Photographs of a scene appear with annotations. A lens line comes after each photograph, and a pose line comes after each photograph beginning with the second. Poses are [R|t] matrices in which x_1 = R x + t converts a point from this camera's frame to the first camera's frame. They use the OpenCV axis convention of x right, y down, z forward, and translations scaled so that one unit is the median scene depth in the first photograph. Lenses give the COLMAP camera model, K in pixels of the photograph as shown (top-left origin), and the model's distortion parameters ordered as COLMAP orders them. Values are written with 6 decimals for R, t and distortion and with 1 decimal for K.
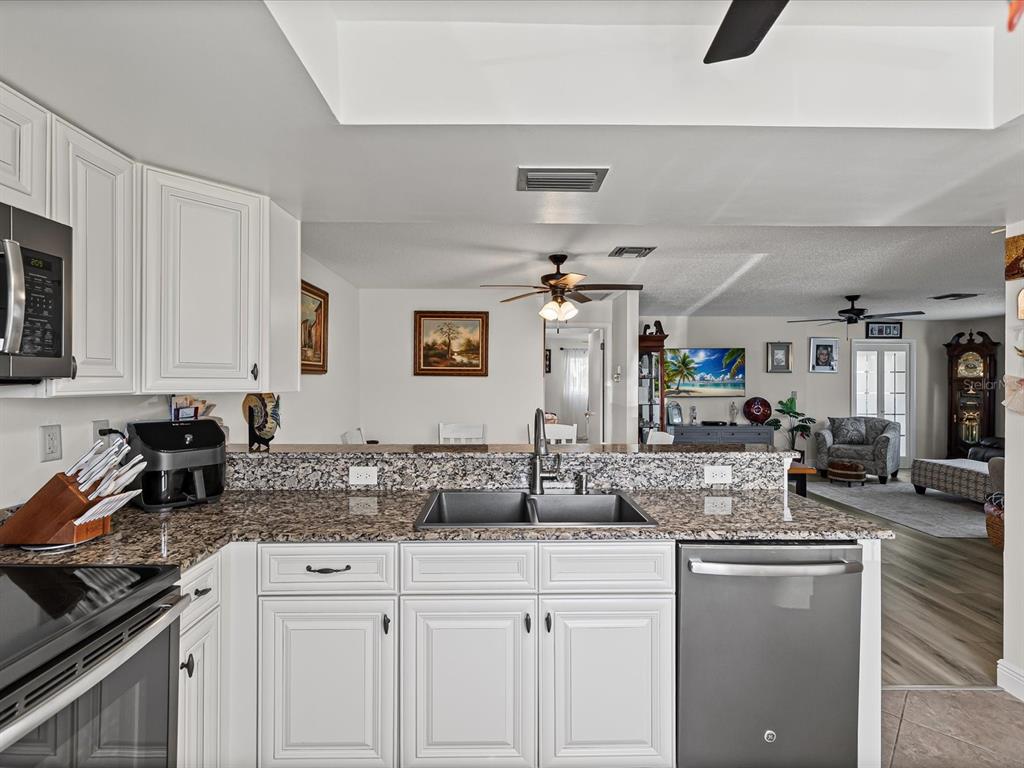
lens RADIAL K [[494.5, 0, 504.0], [0, 494.5, 379.3], [0, 0, 1]] dist [0.004866, -0.000251]
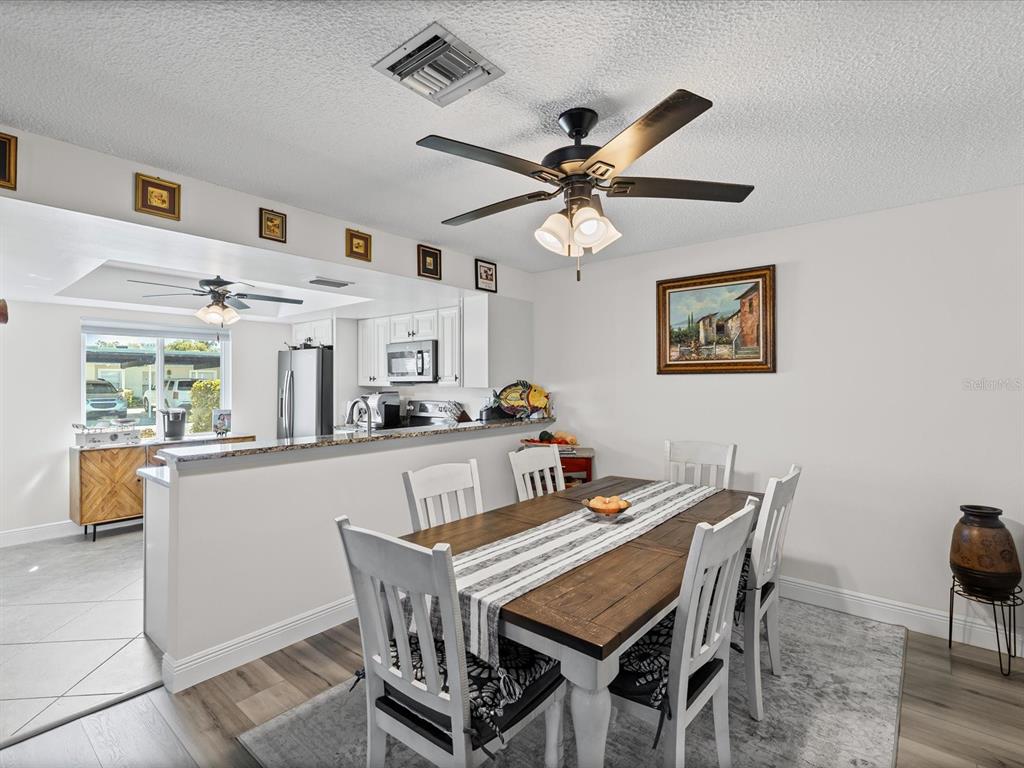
lens RADIAL K [[494.5, 0, 514.2], [0, 494.5, 380.9], [0, 0, 1]] dist [0.004866, -0.000251]
pose [[-0.643474, -0.006386, -0.765441, 0.871242], [-0.000166, 0.999966, -0.008203, 0.014228], [0.765468, -0.005151, -0.643454, 2.155804]]
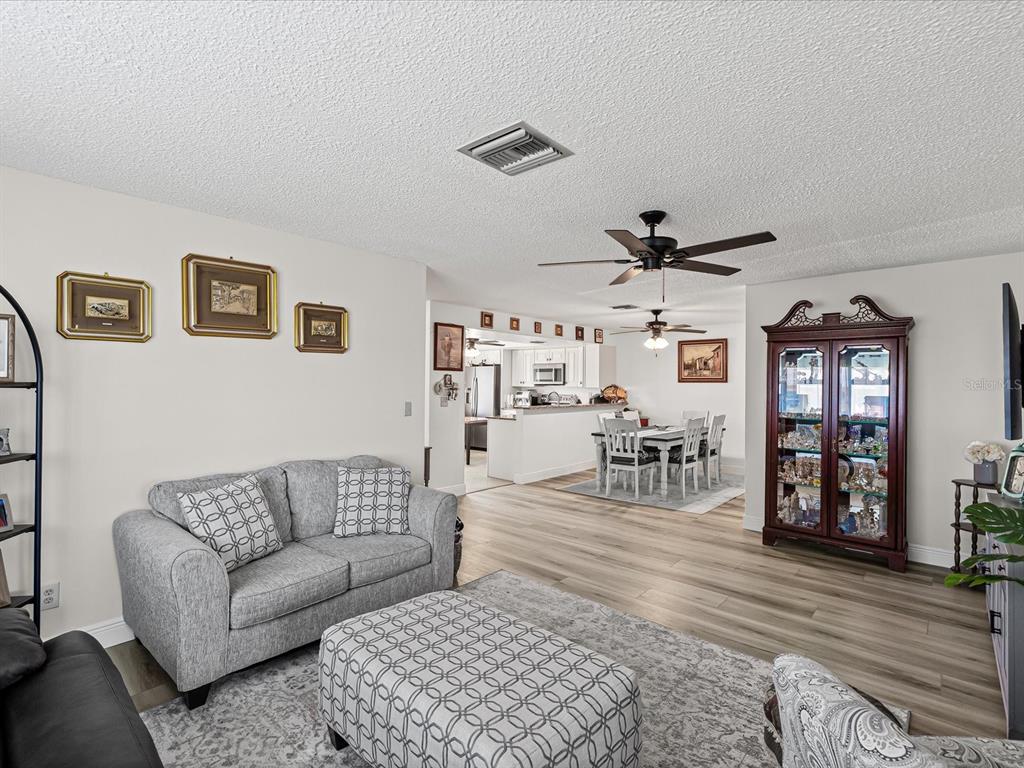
lens RADIAL K [[494.5, 0, 517.1], [0, 494.5, 385.2], [0, 0, 1]] dist [0.004866, -0.000251]
pose [[-0.662673, -0.007623, -0.748870, 2.828507], [-0.008844, 0.999958, -0.002354, 0.019145], [0.748856, 0.005063, -0.662713, 2.993570]]
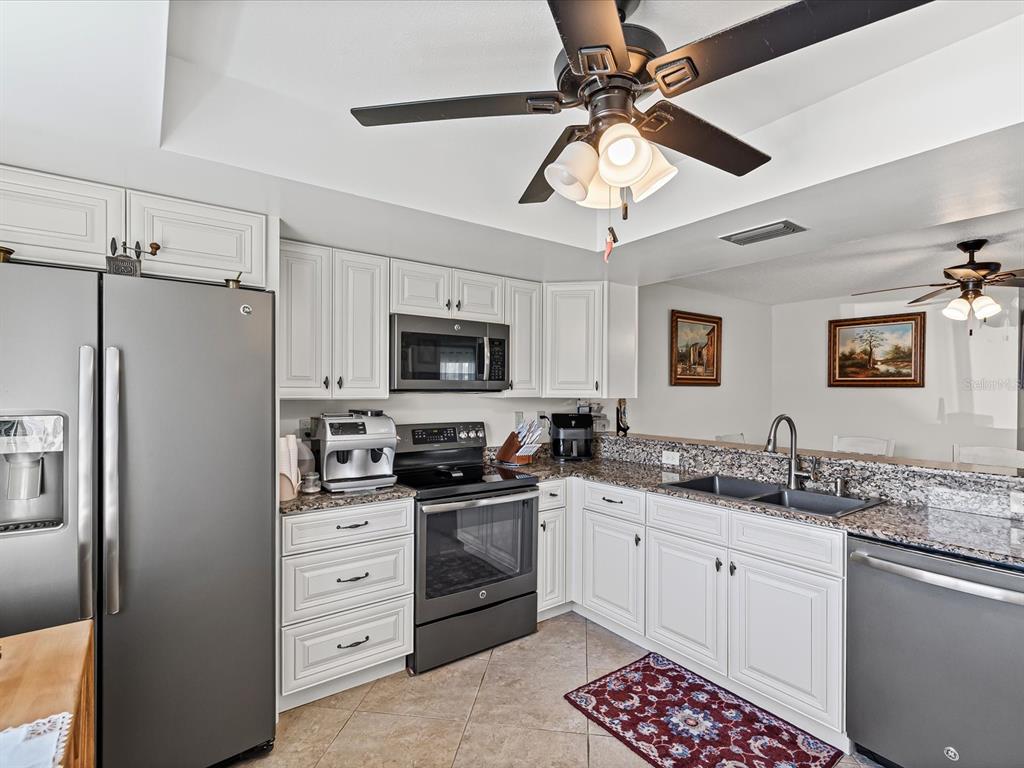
lens RADIAL K [[494.5, 0, 507.4], [0, 494.5, 388.6], [0, 0, 1]] dist [0.004866, -0.000251]
pose [[0.579879, -0.002450, -0.814699, 0.576293], [-0.001469, 0.999991, -0.004052, 0.001364], [0.814701, 0.003546, 0.579870, -0.201911]]
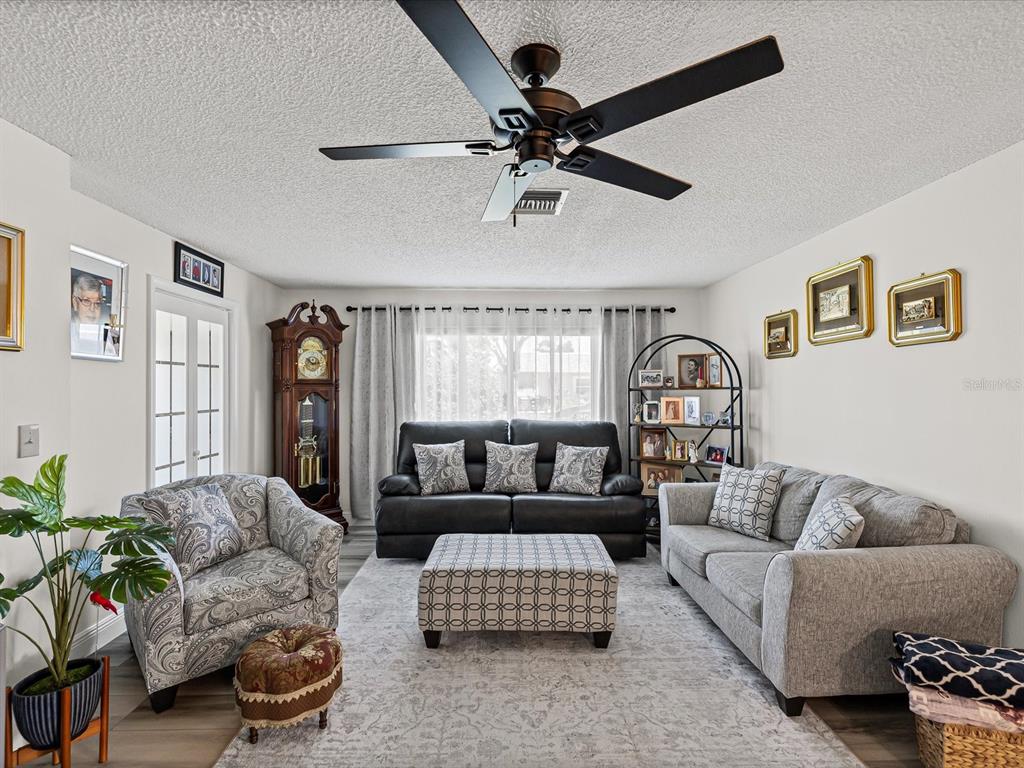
lens RADIAL K [[494.5, 0, 503.5], [0, 494.5, 384.3], [0, 0, 1]] dist [0.004866, -0.000251]
pose [[-0.009798, 0.002216, 0.999950, 1.077148], [0.000128, 0.999998, -0.002215, 0.011609], [-0.999952, 0.000106, -0.009798, 2.484583]]
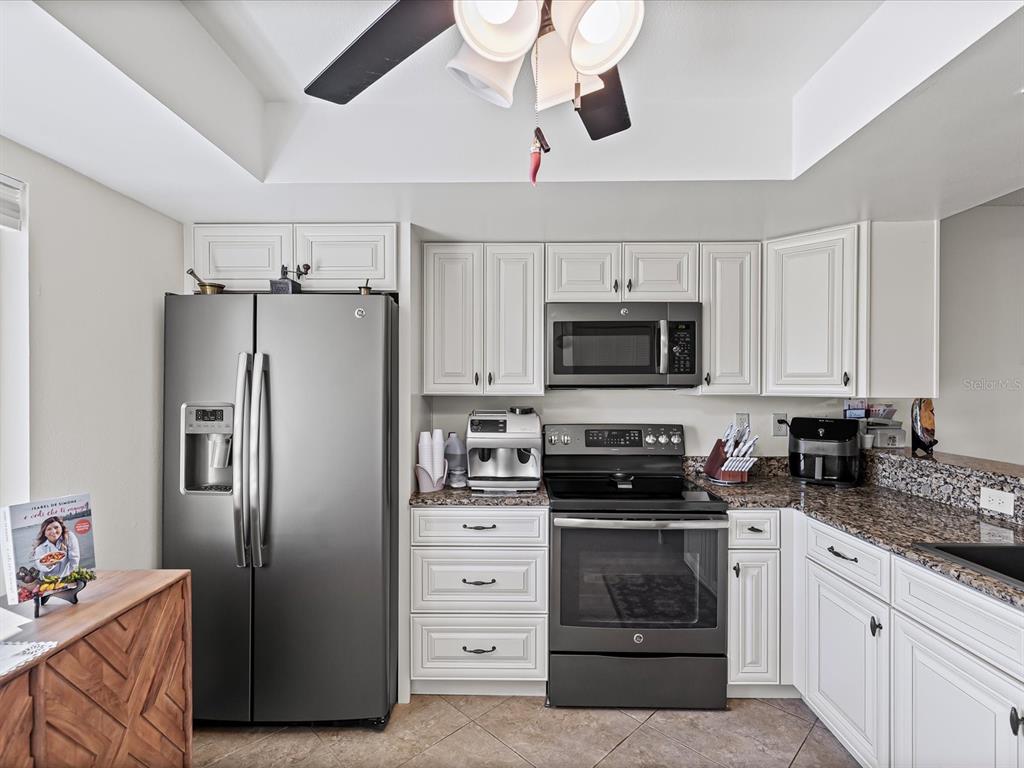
lens RADIAL K [[494.5, 0, 509.8], [0, 494.5, 383.9], [0, 0, 1]] dist [0.004866, -0.000251]
pose [[-0.021216, -0.004321, -0.999766, 0.543918], [0.001252, 0.999990, -0.004349, 0.000309], [0.999774, -0.001344, -0.021210, 0.187223]]
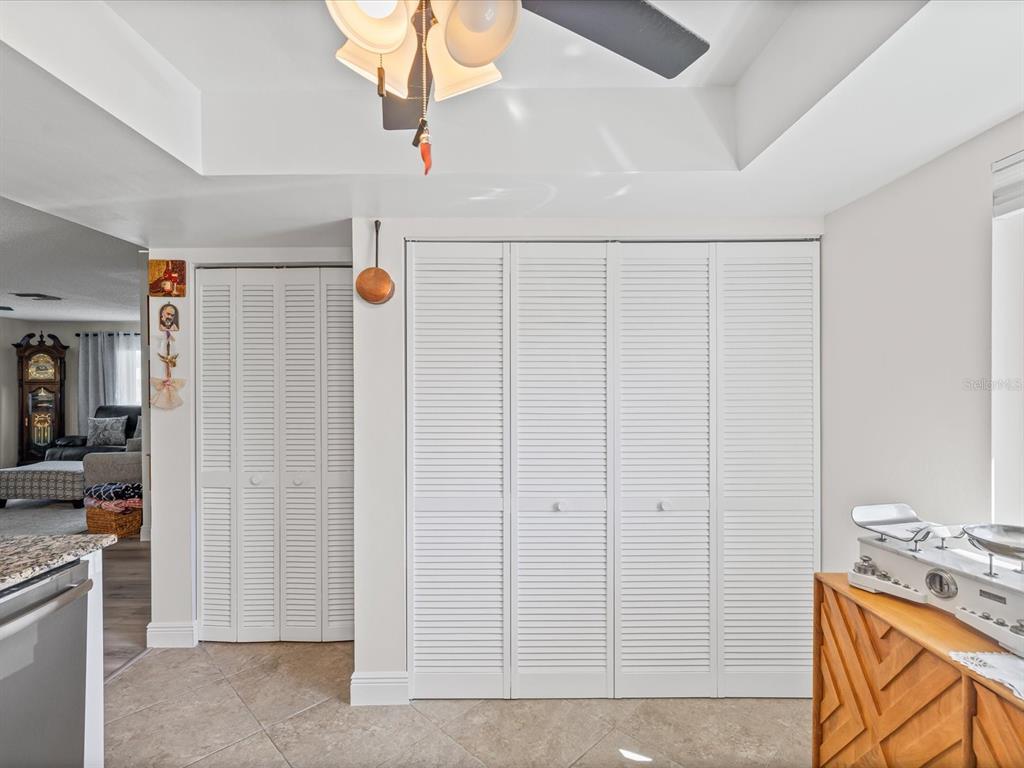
lens RADIAL K [[494.5, 0, 512.1], [0, 494.5, 383.8], [0, 0, 1]] dist [0.004866, -0.000251]
pose [[0.014275, -0.008704, 0.999860, -0.135628], [0.003811, 0.999955, 0.008650, -0.000376], [-0.999891, 0.003687, 0.014307, 0.138313]]
